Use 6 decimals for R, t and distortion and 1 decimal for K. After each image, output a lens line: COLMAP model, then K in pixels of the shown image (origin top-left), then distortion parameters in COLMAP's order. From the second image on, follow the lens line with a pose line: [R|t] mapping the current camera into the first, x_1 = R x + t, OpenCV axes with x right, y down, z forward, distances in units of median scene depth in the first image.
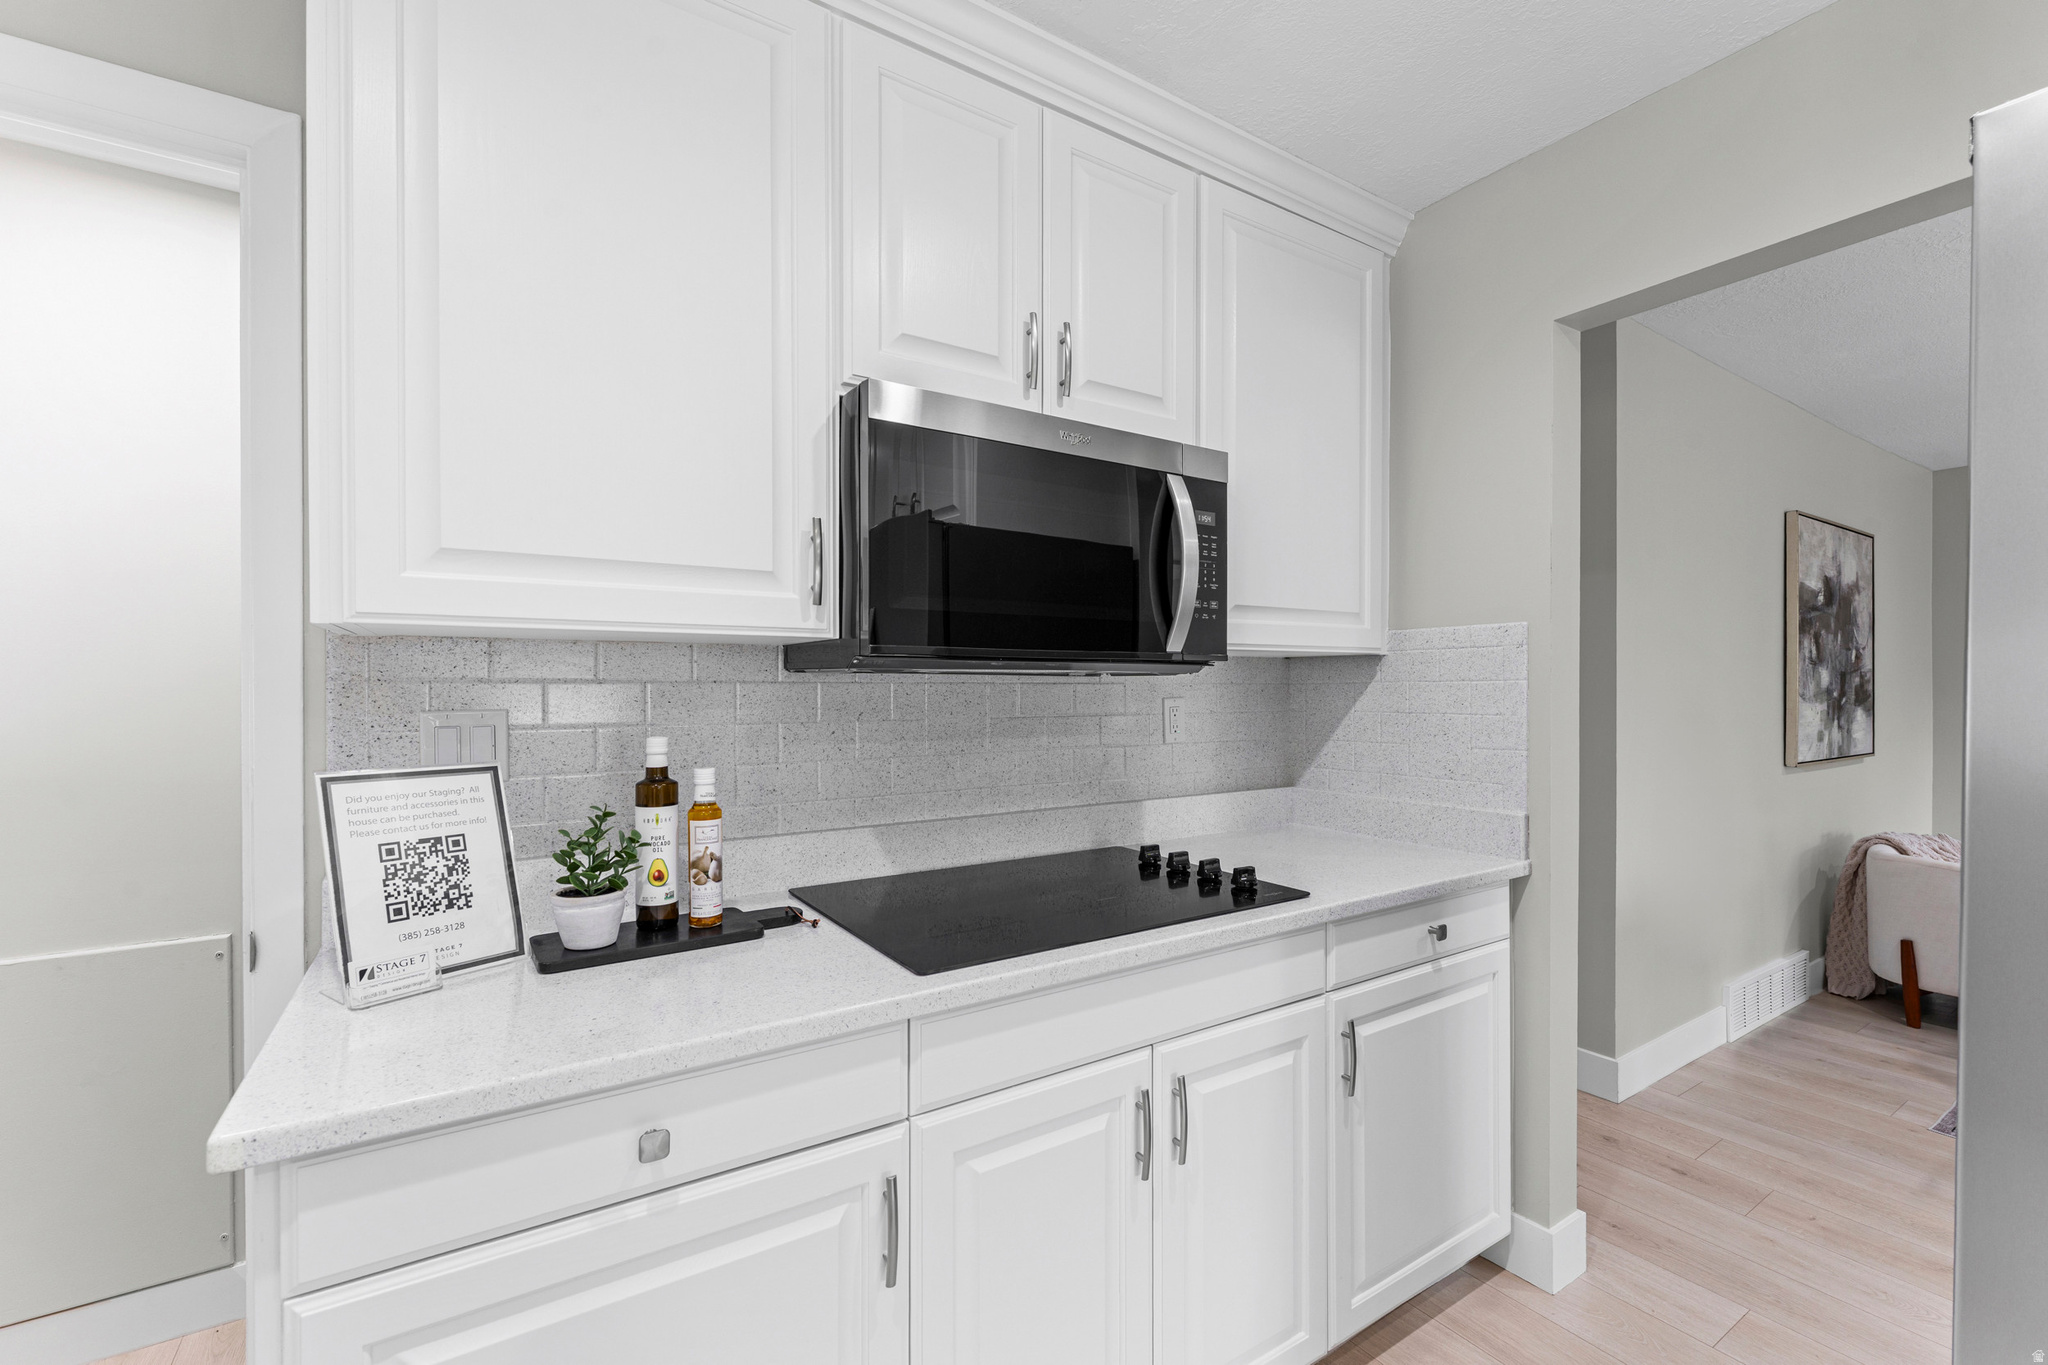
lens RADIAL K [[858.0, 0, 1025.9], [0, 858.0, 689.5], [0, 0, 1]] dist [-0.002694, -0.000156]
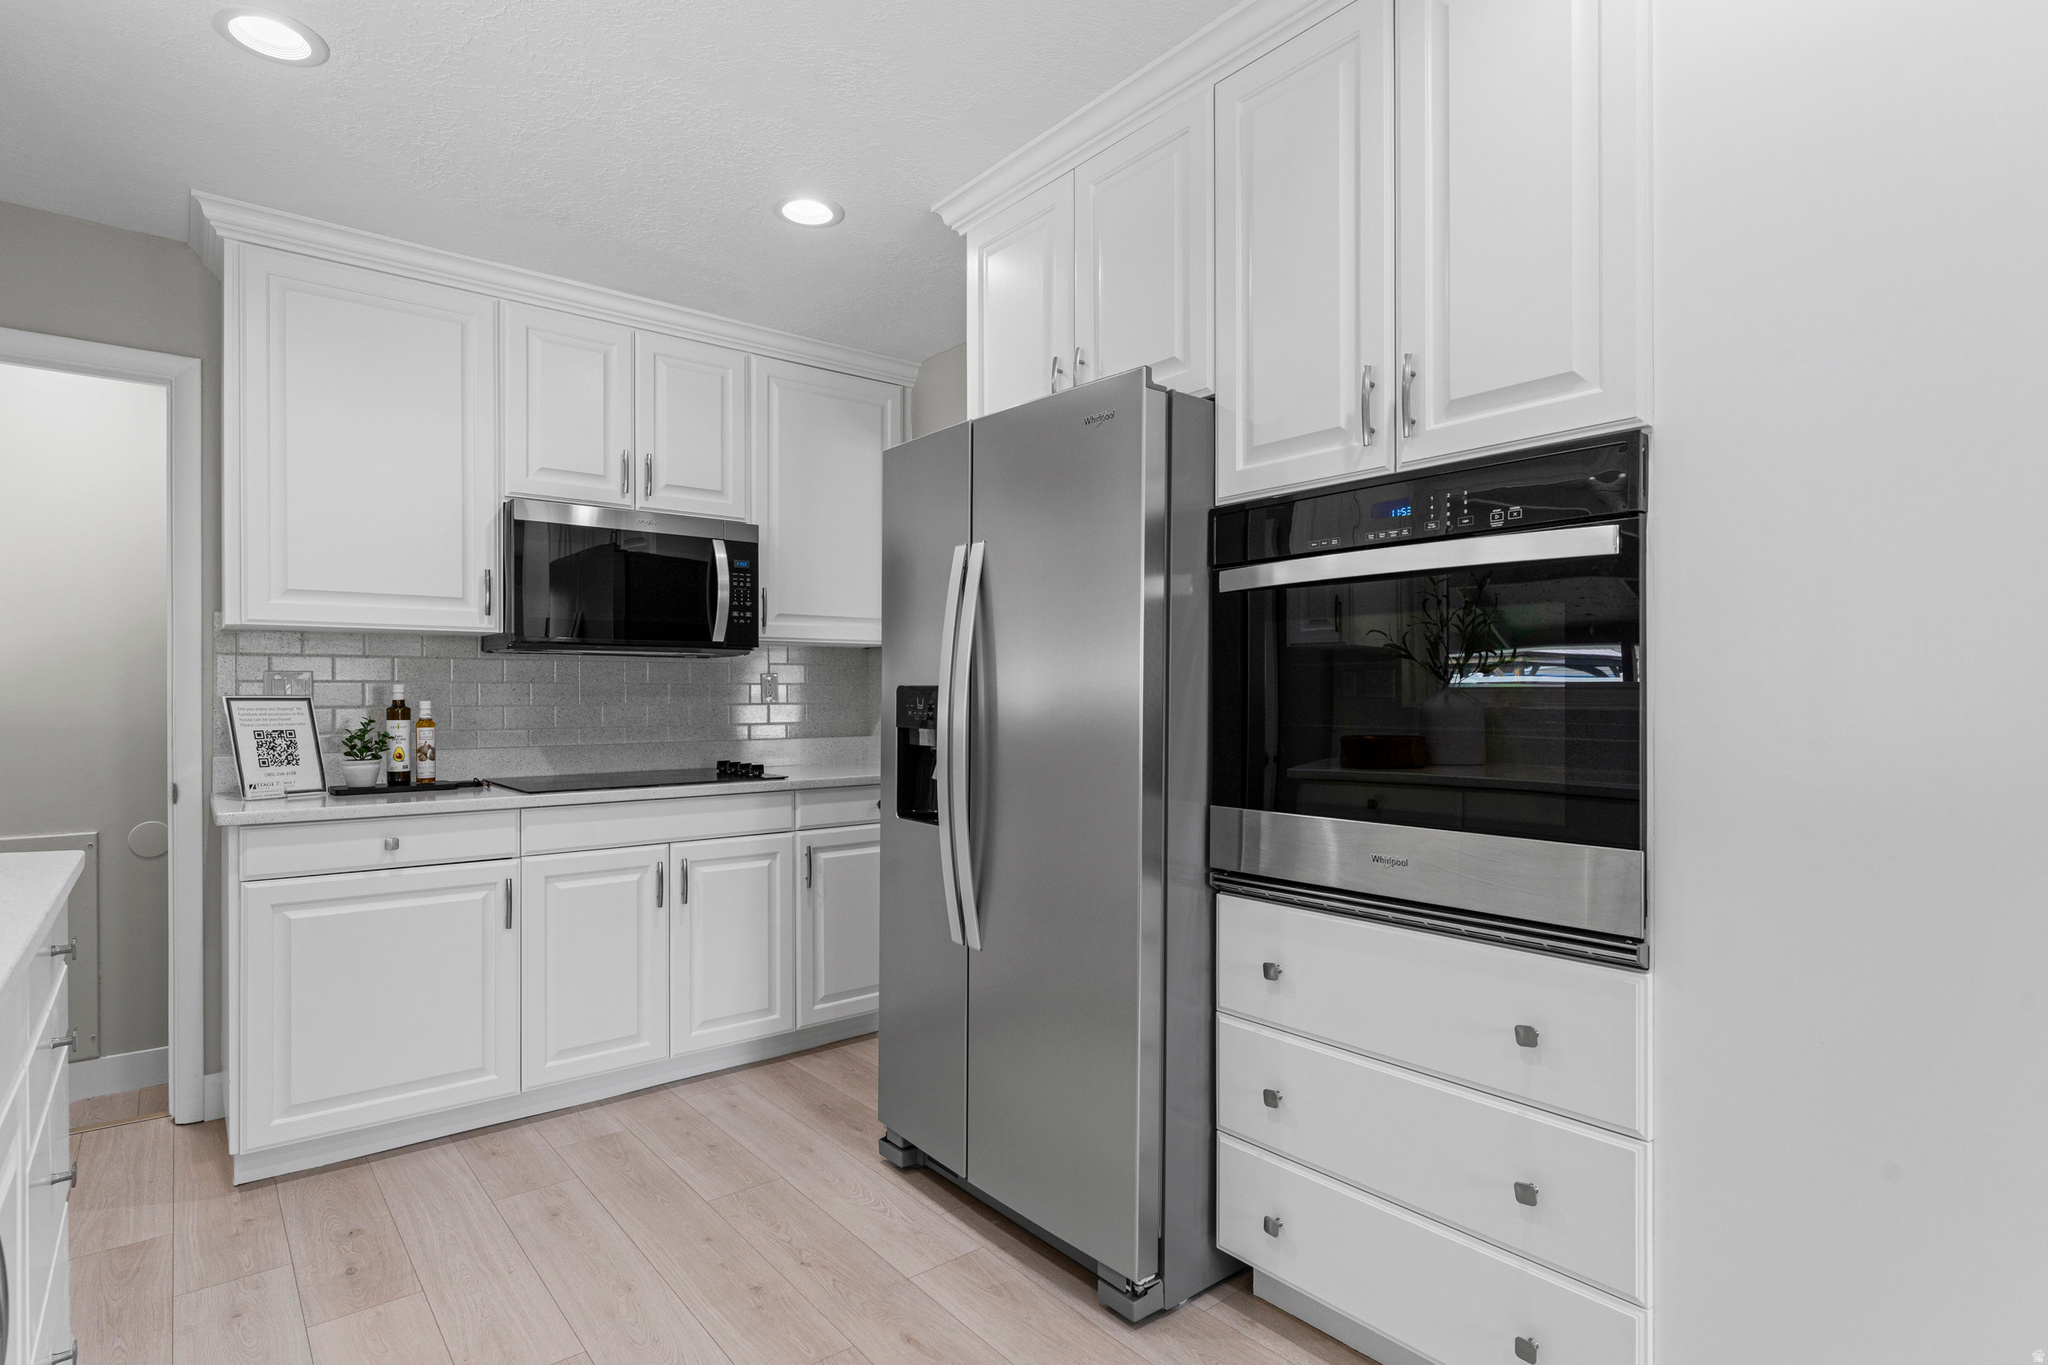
lens RADIAL K [[1033.0, 0, 1023.2], [0, 1033.0, 692.2], [0, 0, 1]] dist [-0.000251, -0.000631]
pose [[0.993834, -0.001525, 0.110864, 0.657085], [0.002102, 0.999985, -0.005083, 0.083317], [-0.110854, 0.005285, 0.993823, -1.356880]]
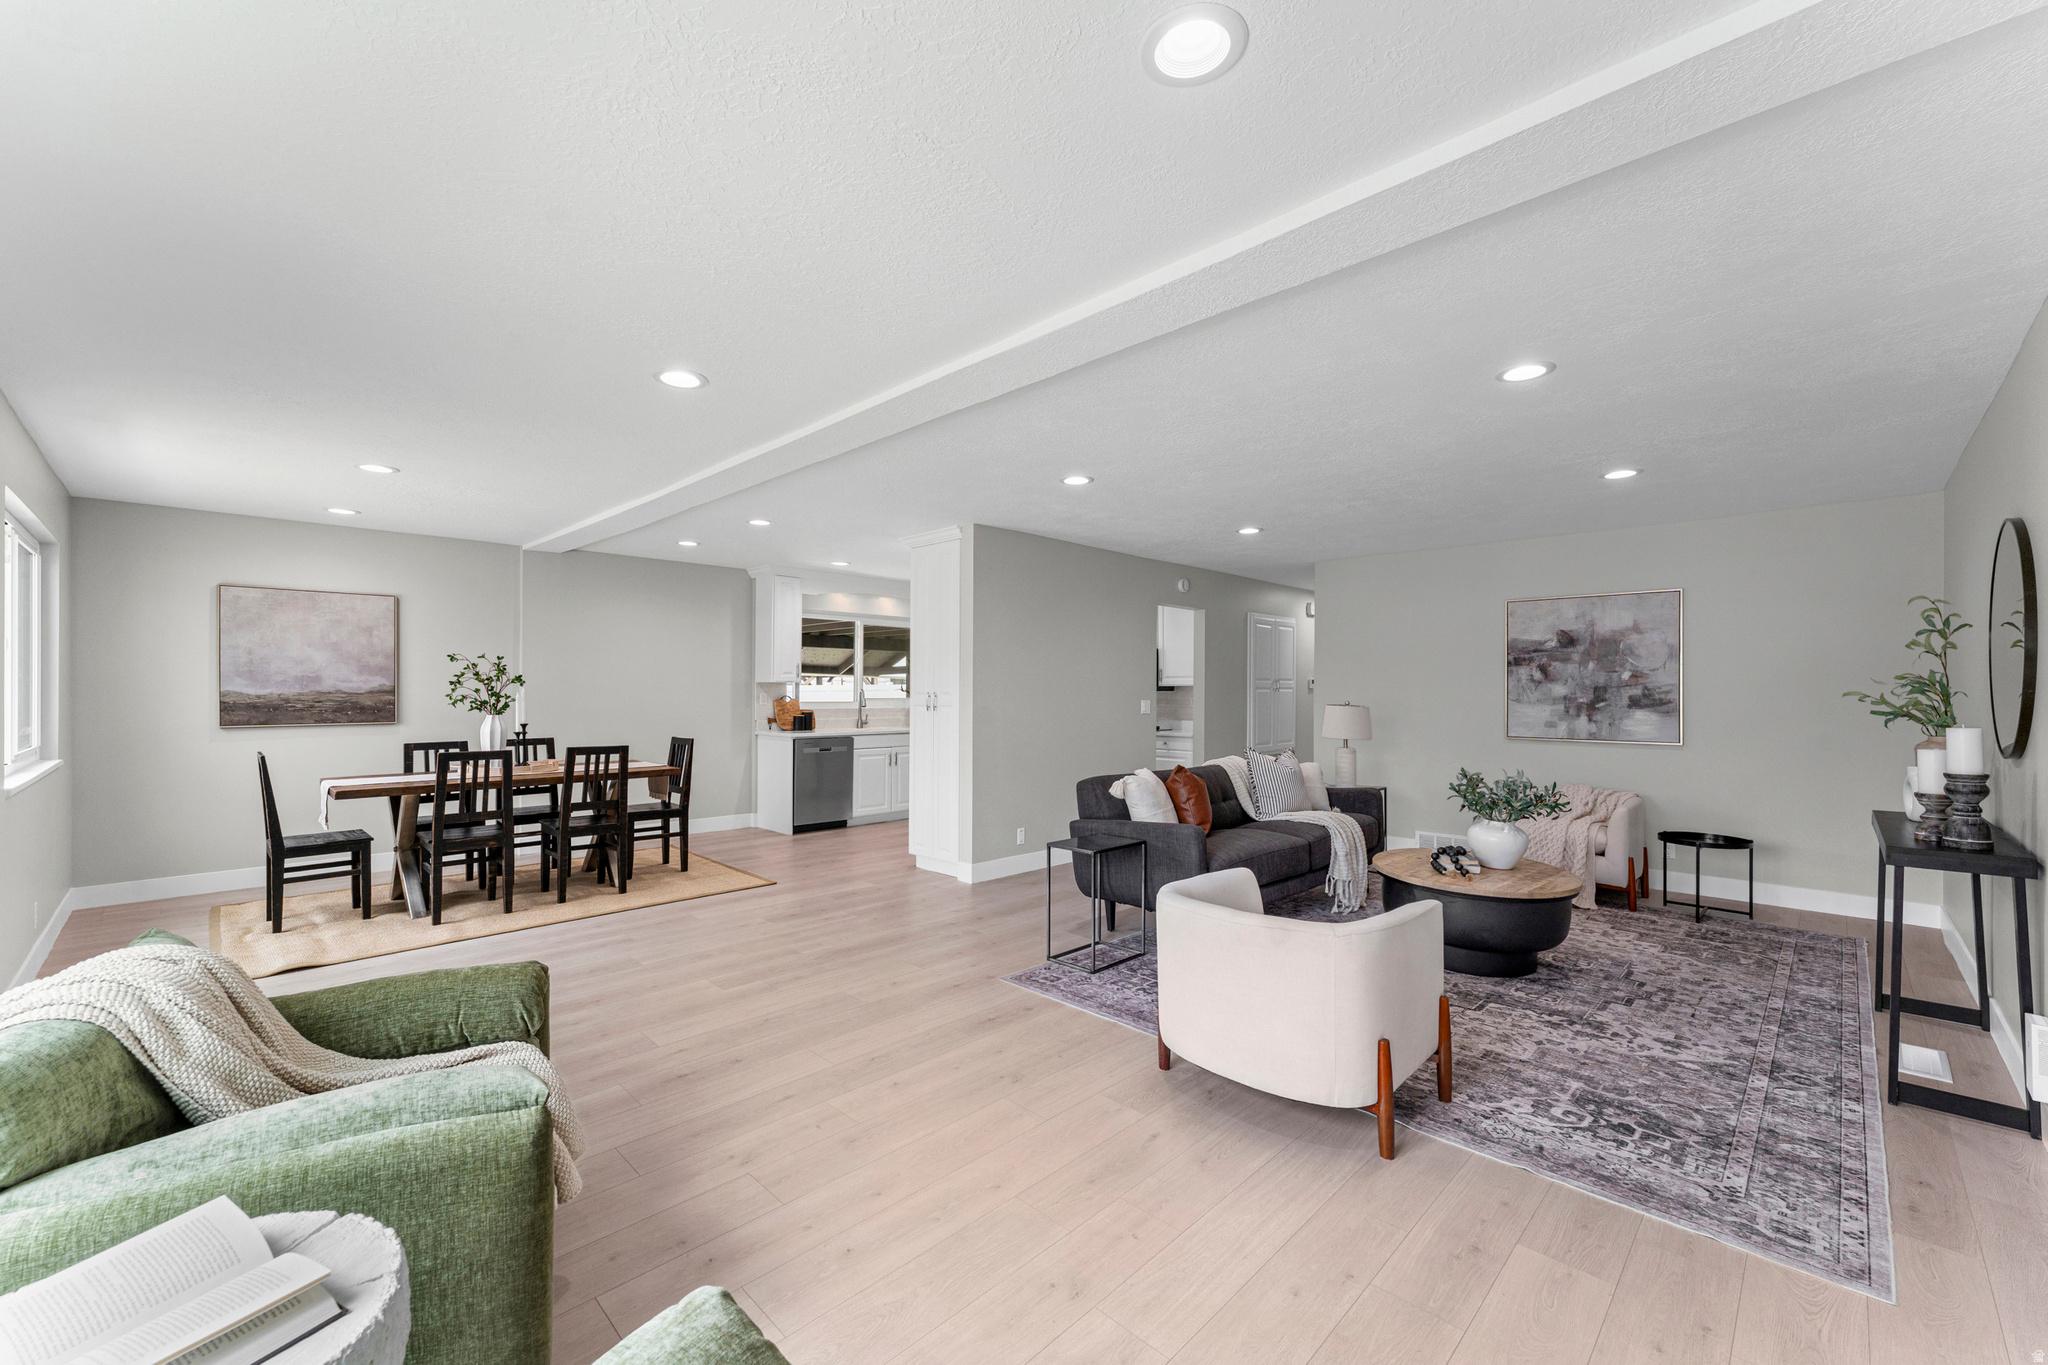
lens RADIAL K [[821.3, 0, 1017.6], [0, 821.3, 685.7], [0, 0, 1]] dist [-0.002421, -0.000226]
pose [[0.207860, -0.007153, -0.978133, 6.014597], [-0.006457, 0.999941, -0.008684, -0.004371], [0.978137, 0.008121, 0.207801, -1.009542]]
